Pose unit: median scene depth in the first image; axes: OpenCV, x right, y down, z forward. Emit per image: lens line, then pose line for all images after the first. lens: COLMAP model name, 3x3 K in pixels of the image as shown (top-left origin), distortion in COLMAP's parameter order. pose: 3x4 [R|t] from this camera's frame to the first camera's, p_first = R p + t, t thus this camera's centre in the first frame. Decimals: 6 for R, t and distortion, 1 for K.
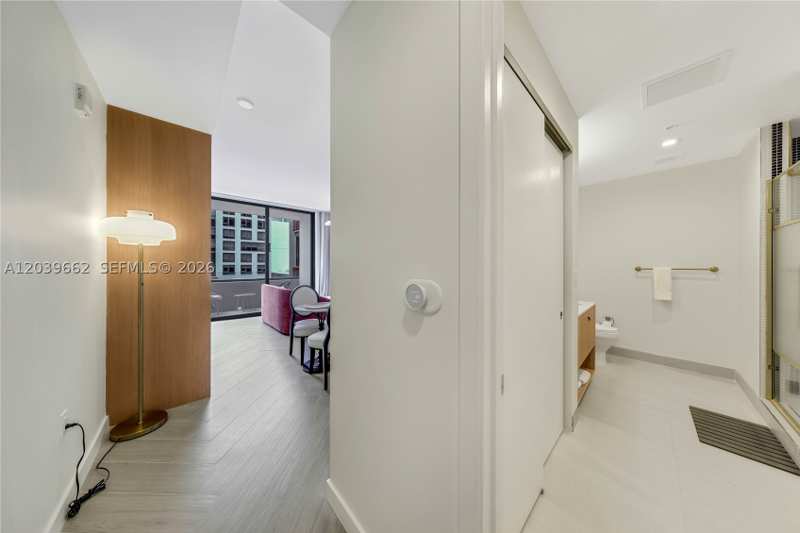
lens RADIAL K [[233.9, 0, 404.4], [0, 233.9, 264.8], [0, 0, 1]] dist [0.001850, -0.000053]
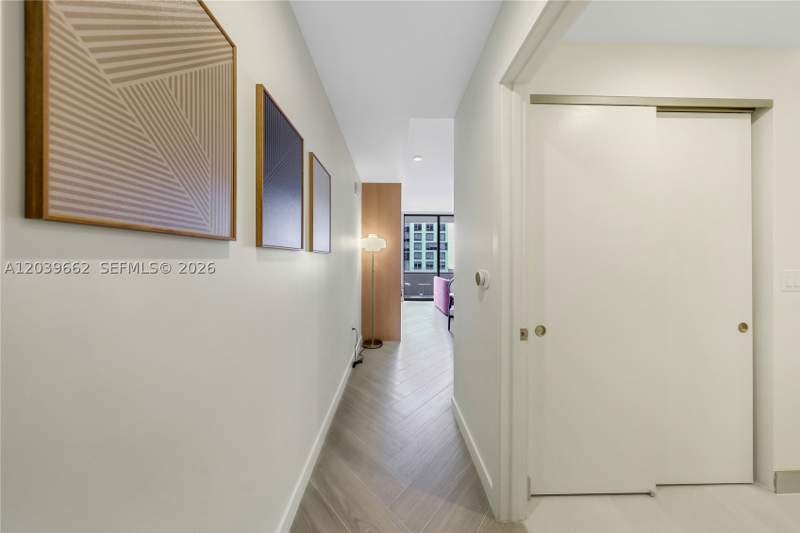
lens RADIAL K [[233.9, 0, 398.0], [0, 233.9, 262.0], [0, 0, 1]] dist [0.001850, -0.000053]
pose [[0.746150, 0.003063, -0.665771, 0.125533], [-0.002455, 0.999995, 0.001849, 0.000756], [0.665773, 0.000254, 0.746154, -0.119918]]
